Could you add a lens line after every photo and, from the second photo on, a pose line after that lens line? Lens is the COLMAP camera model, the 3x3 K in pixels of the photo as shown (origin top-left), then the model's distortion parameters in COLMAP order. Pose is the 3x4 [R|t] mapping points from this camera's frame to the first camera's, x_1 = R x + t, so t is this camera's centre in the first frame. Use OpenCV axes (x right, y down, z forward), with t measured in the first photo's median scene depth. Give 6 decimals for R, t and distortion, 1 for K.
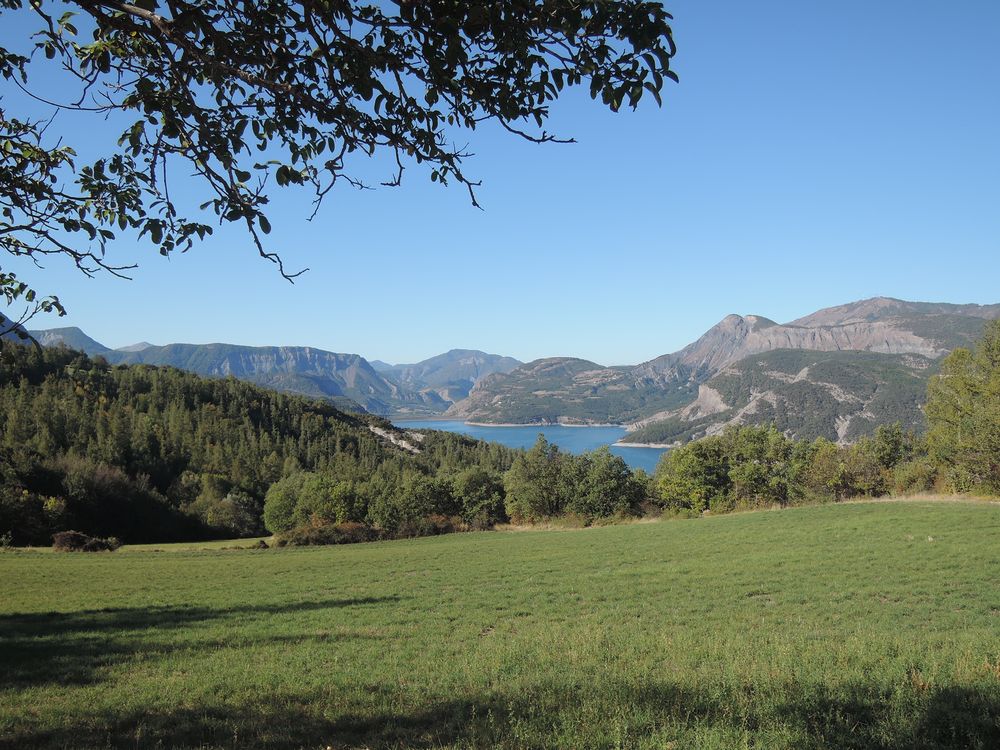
lens RADIAL K [[904.1, 0, 499.9], [0, 904.1, 375.6], [0, 0, 1]] dist [-0.000102, 0.000042]
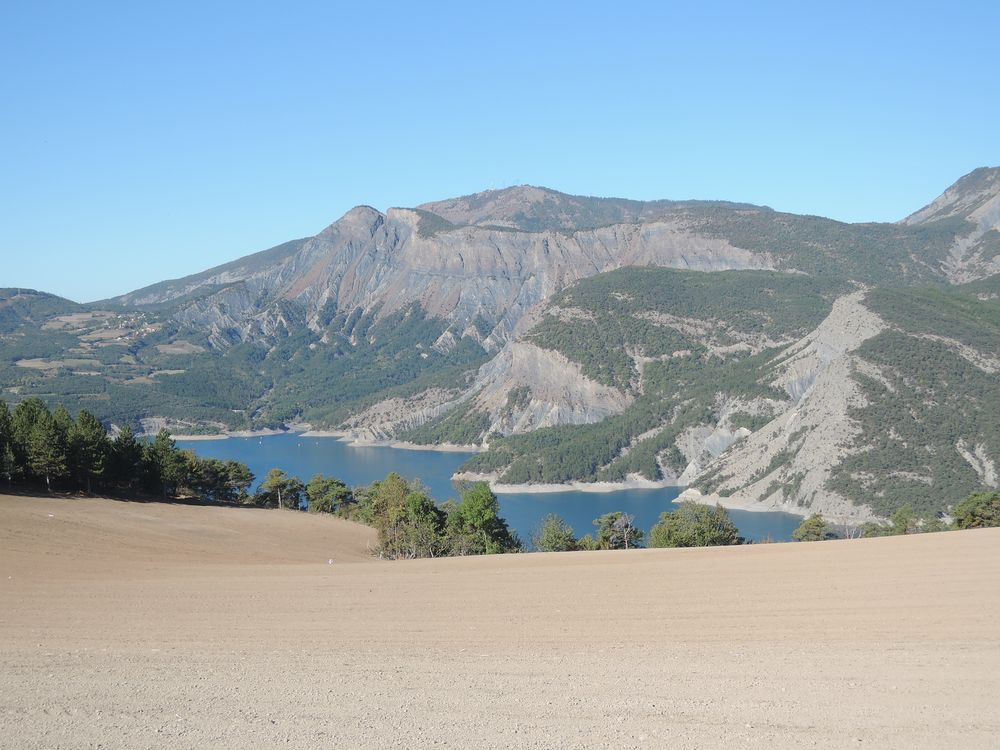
lens RADIAL K [[1454.0, 0, 500.1], [0, 1454.0, 374.7], [0, 0, 1]] dist [-0.108907, 0.000000]
pose [[0.867364, -0.034355, 0.496488, -0.110914], [0.014670, 0.998946, 0.043495, -0.003934], [-0.497459, -0.030442, 0.866953, 0.219690]]
